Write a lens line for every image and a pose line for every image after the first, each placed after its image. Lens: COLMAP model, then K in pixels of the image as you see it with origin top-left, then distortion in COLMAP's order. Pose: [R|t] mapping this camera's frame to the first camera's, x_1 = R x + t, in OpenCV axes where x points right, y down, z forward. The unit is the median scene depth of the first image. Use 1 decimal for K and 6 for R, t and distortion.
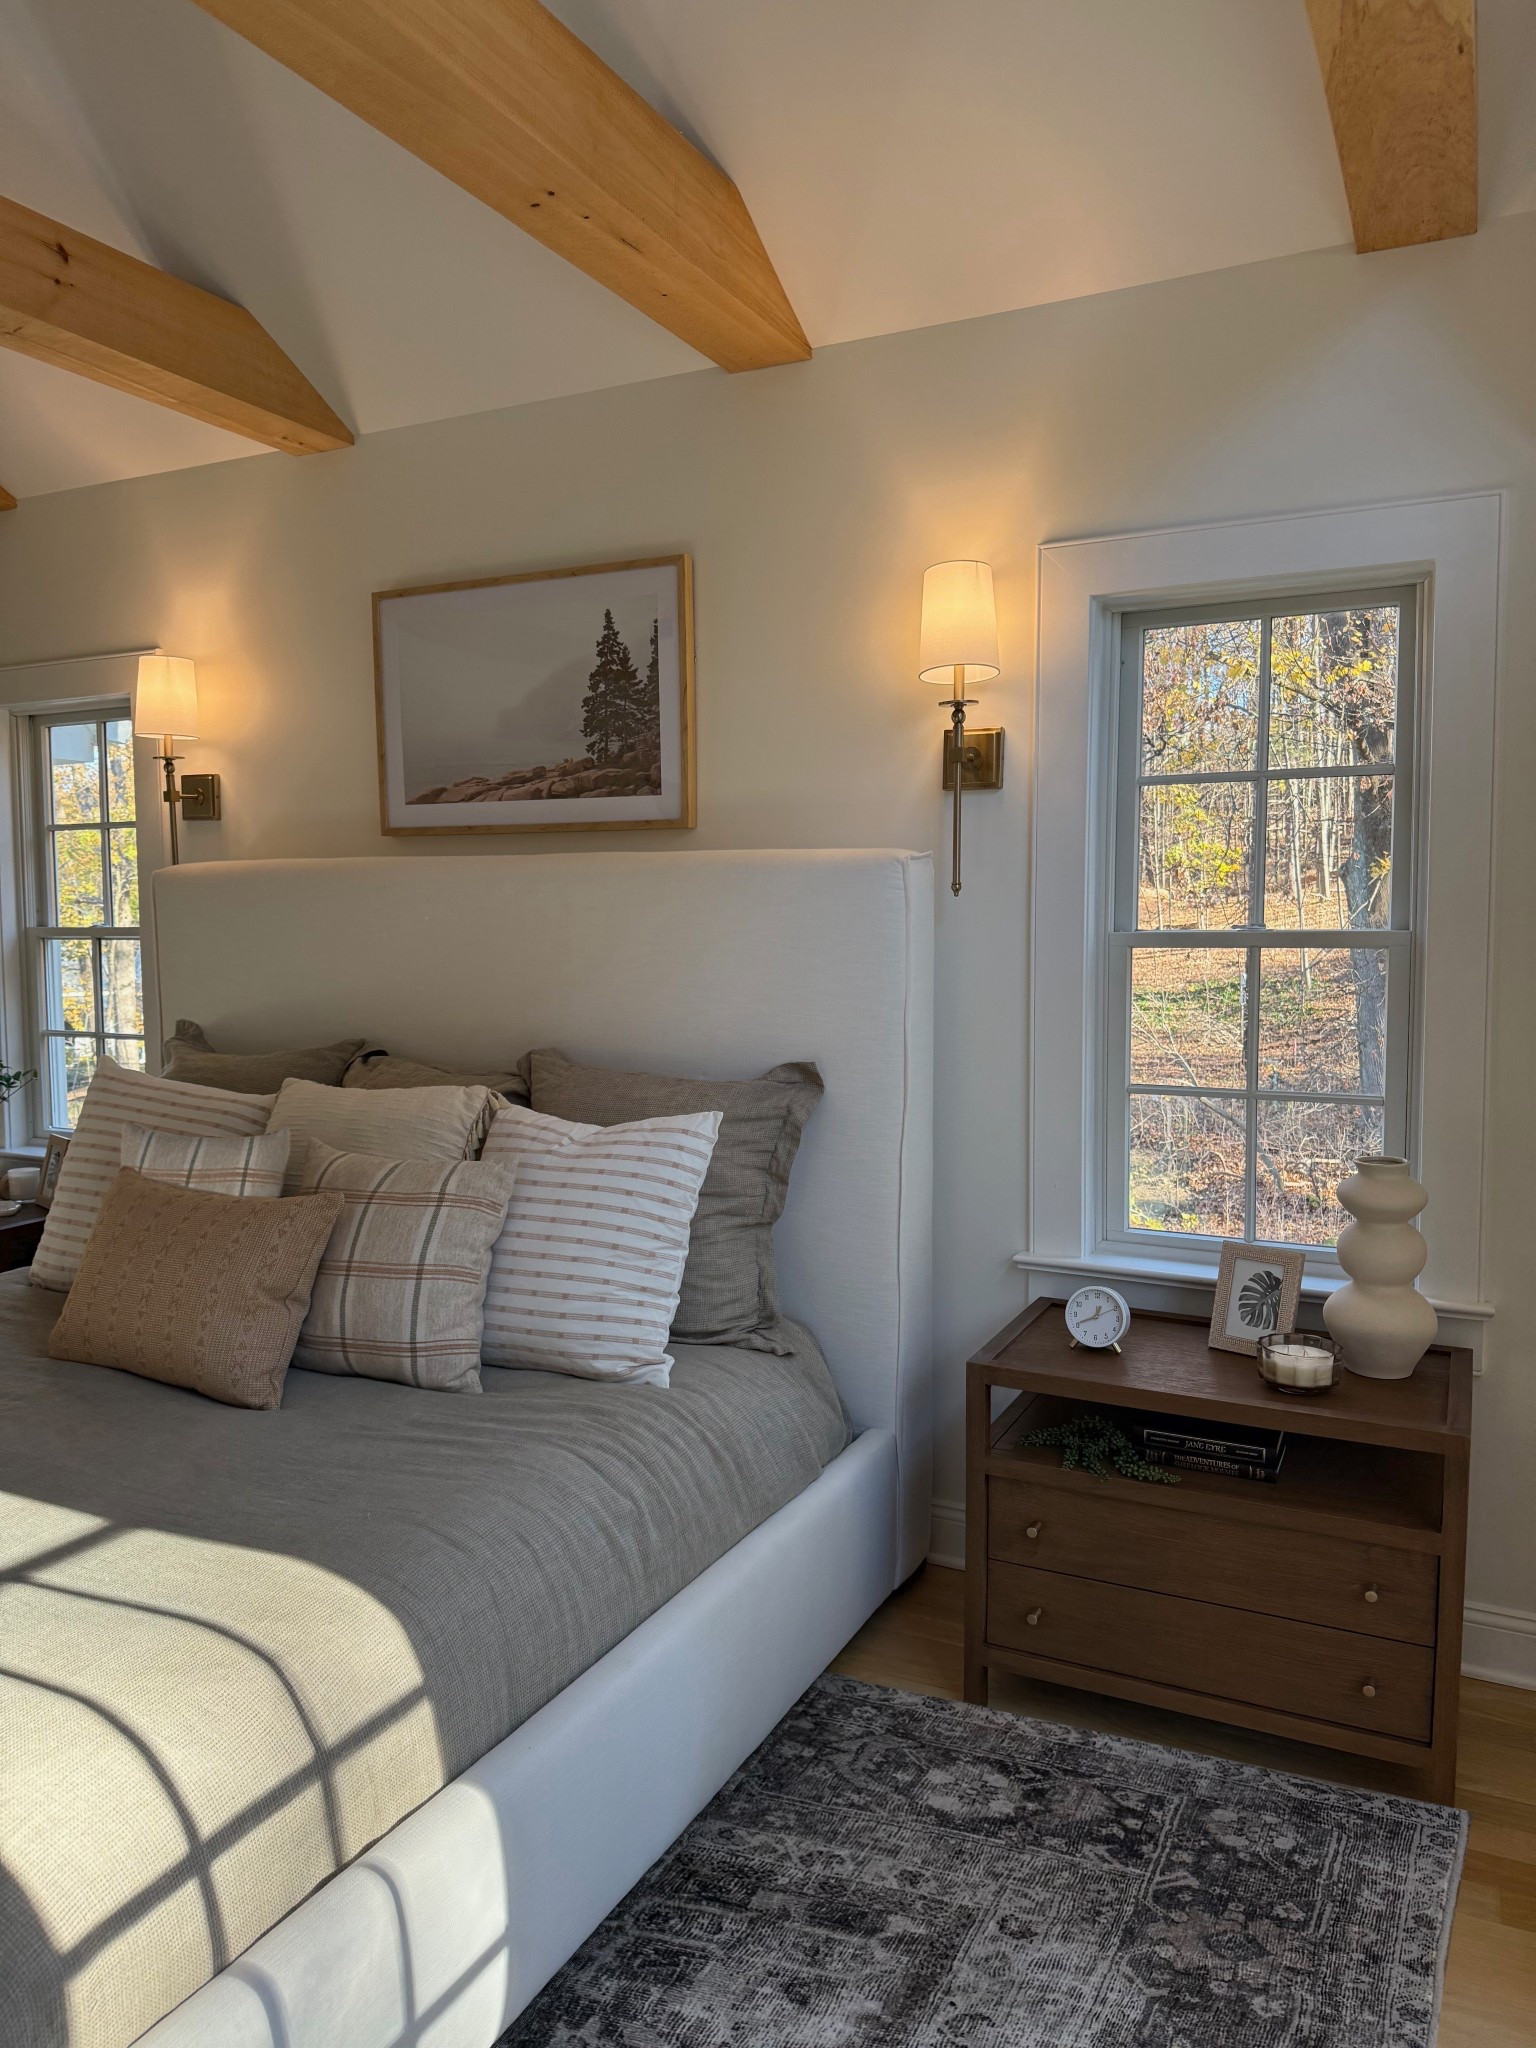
lens RADIAL K [[1402.8, 0, 770.9], [0, 1402.8, 1029.0], [0, 0, 1]] dist [0.062703, -0.076702]
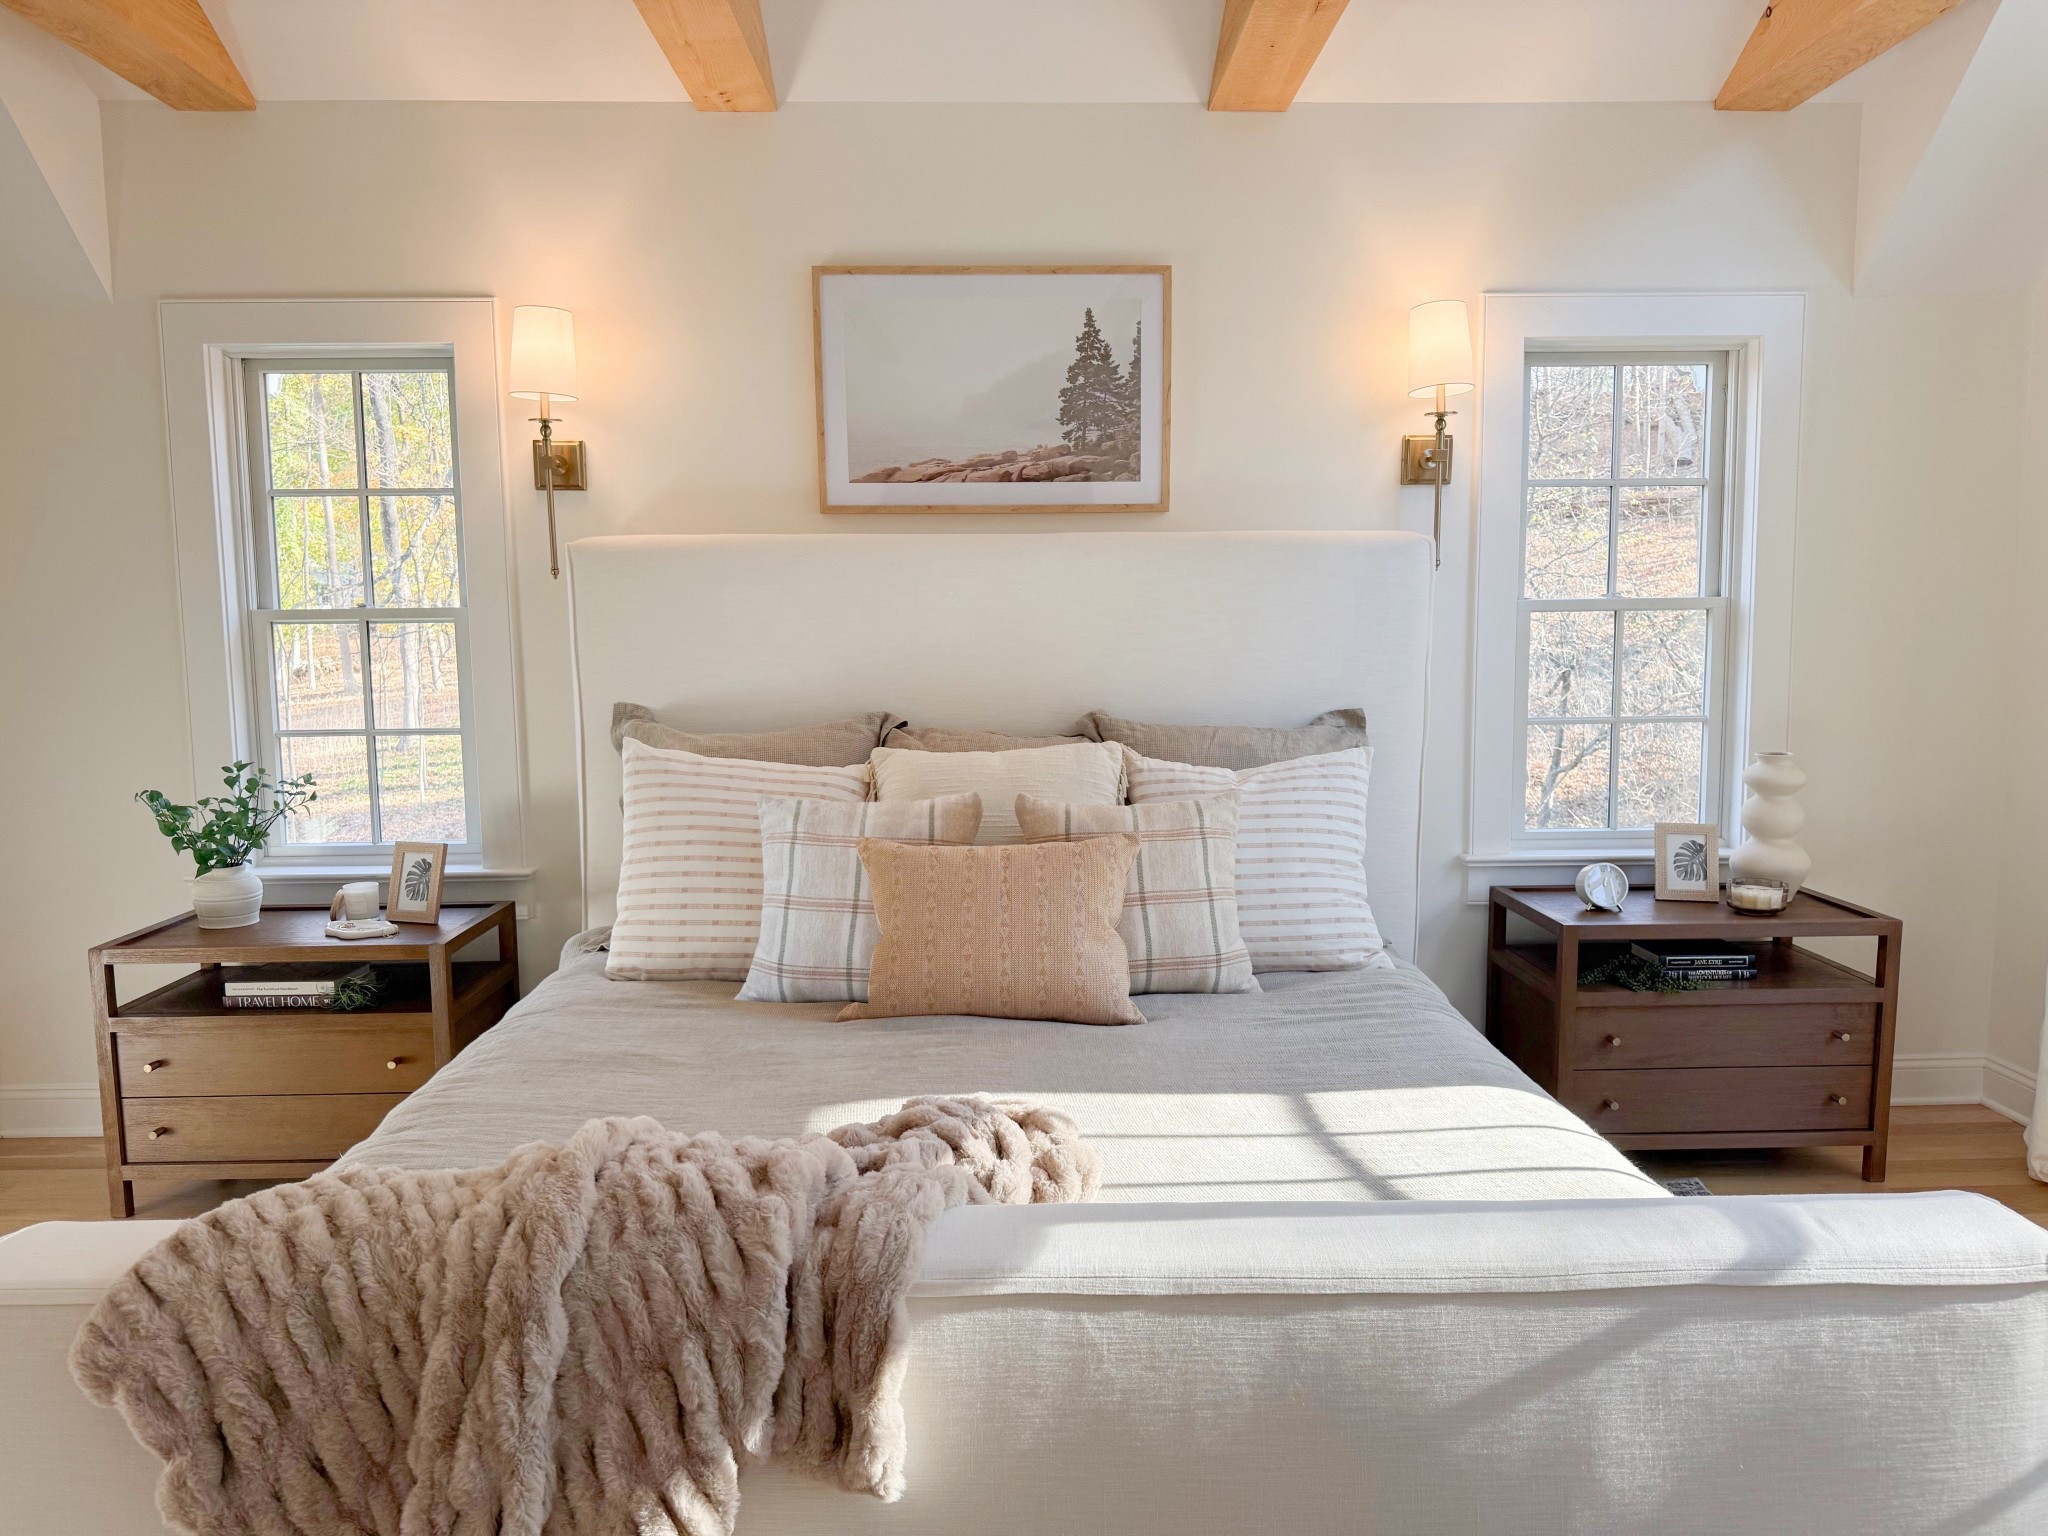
lens RADIAL K [[1402.8, 0, 1012.3], [0, 1402.8, 781.1], [0, 0, 1]] dist [0.062703, -0.076702]
pose [[0.887338, -0.055944, 0.457713, -0.854123], [0.043948, 0.998355, 0.036825, 0.030976], [-0.459020, -0.012561, 0.888337, 0.065045]]
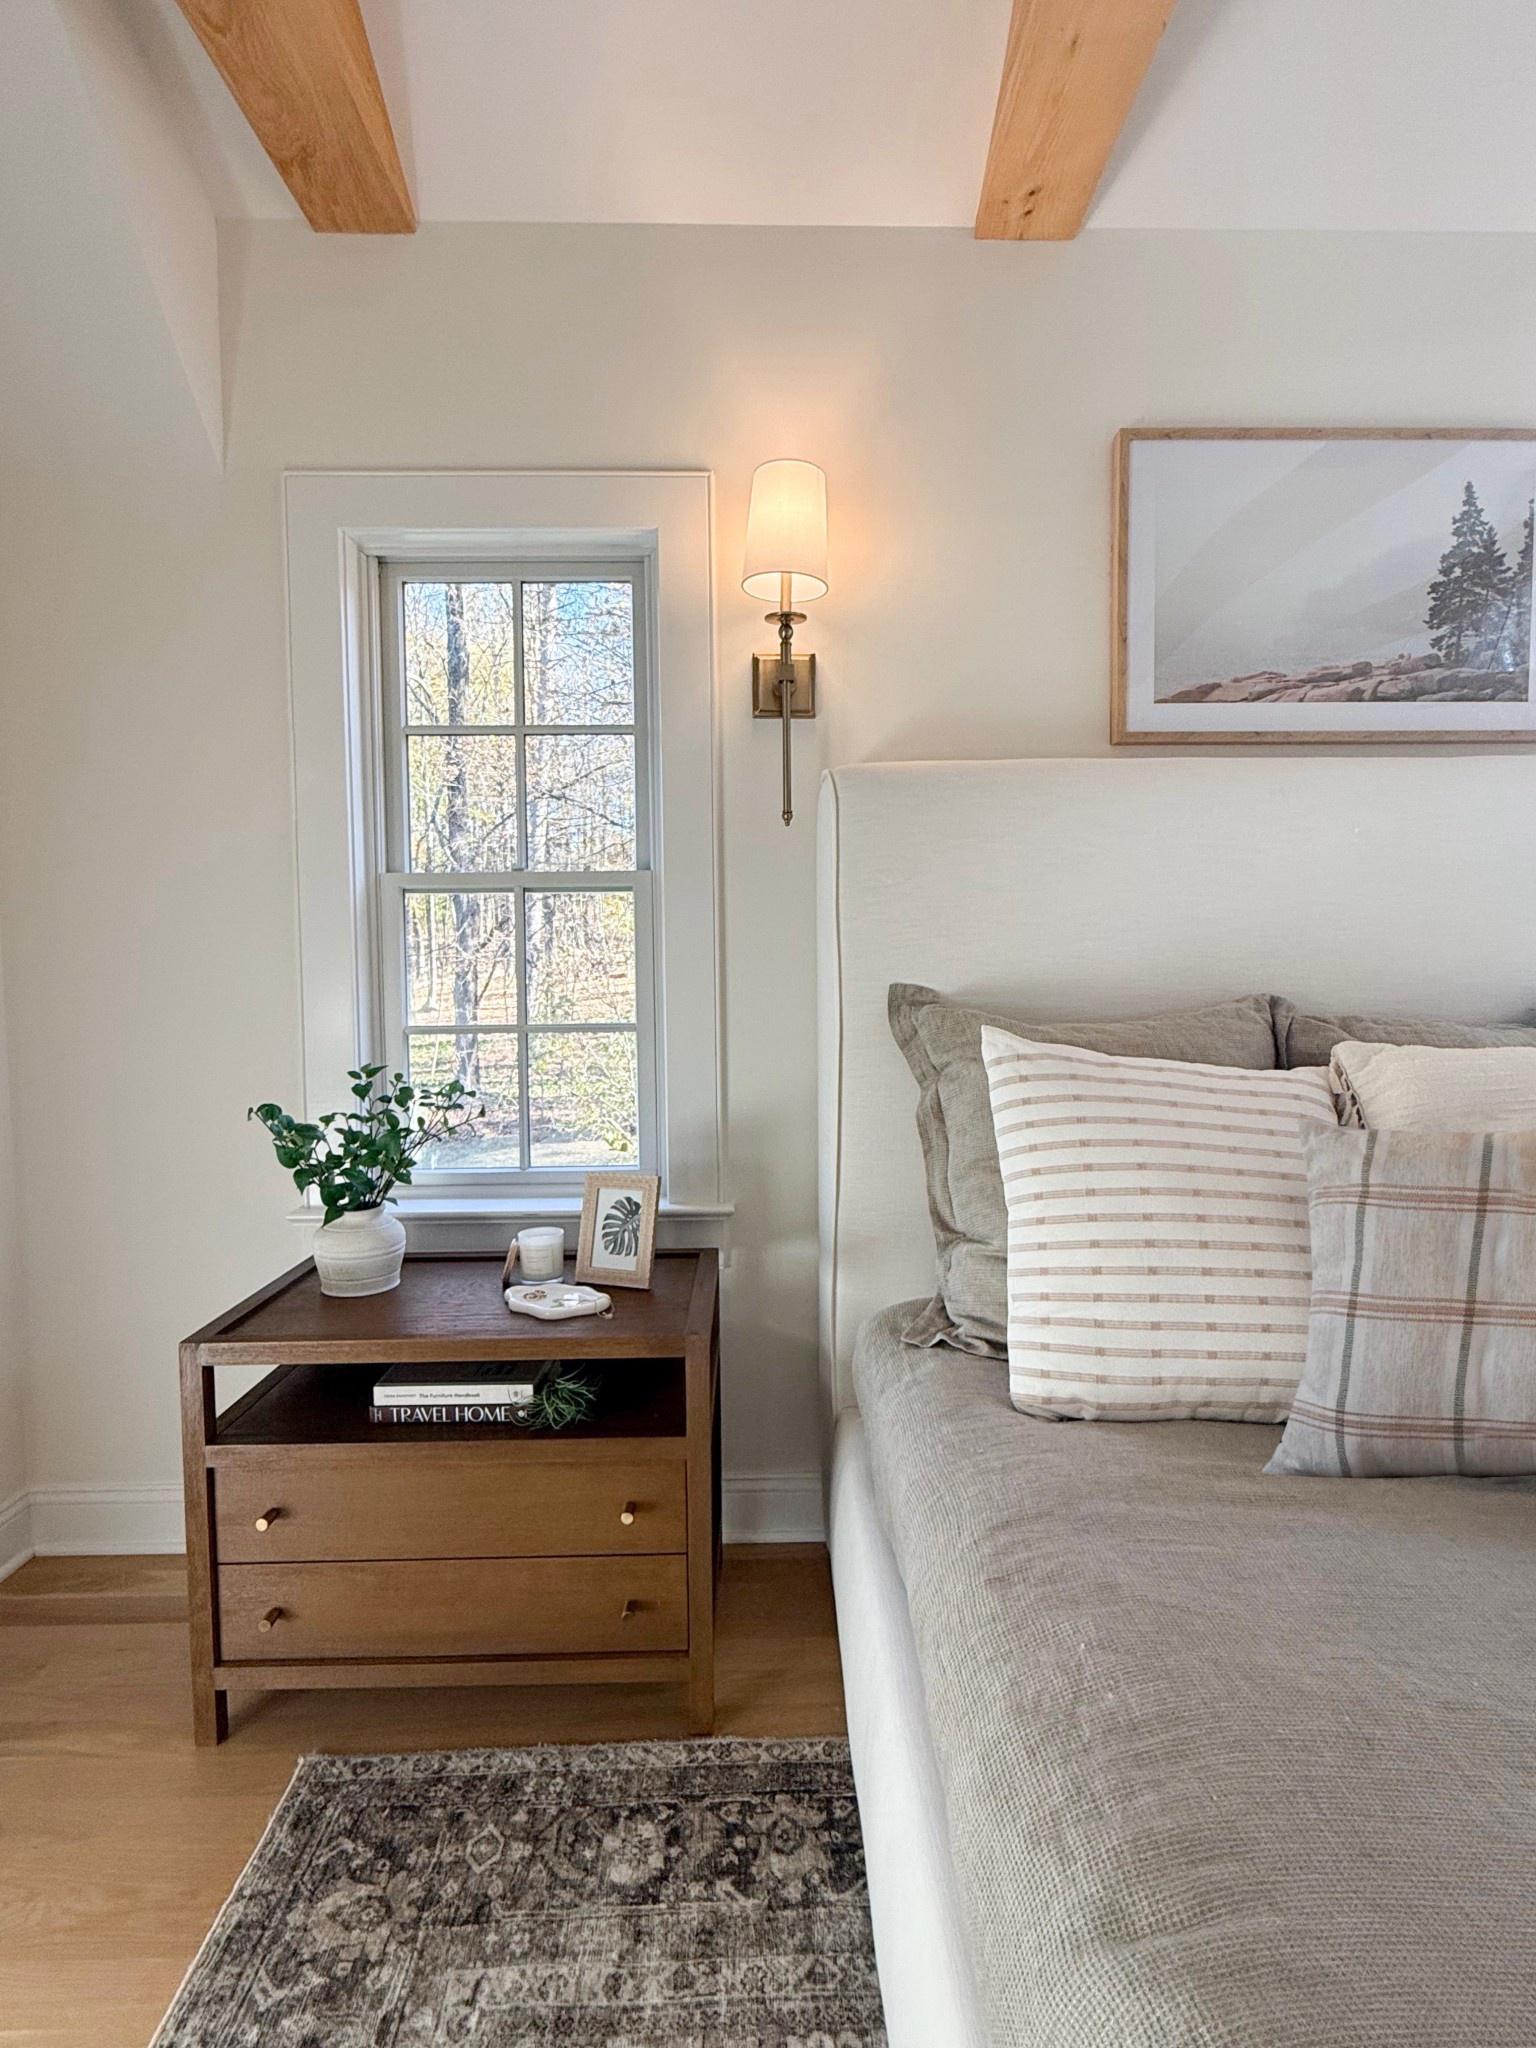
lens RADIAL K [[1033.5, 0, 786.5], [0, 1033.5, 1011.2], [0, 0, 1]] dist [-0.000593, 0.001093]
pose [[0.891237, -0.027558, 0.452699, -0.958013], [0.043071, 0.998784, -0.023992, 0.022743], [-0.451487, 0.040881, 0.891341, 0.799249]]
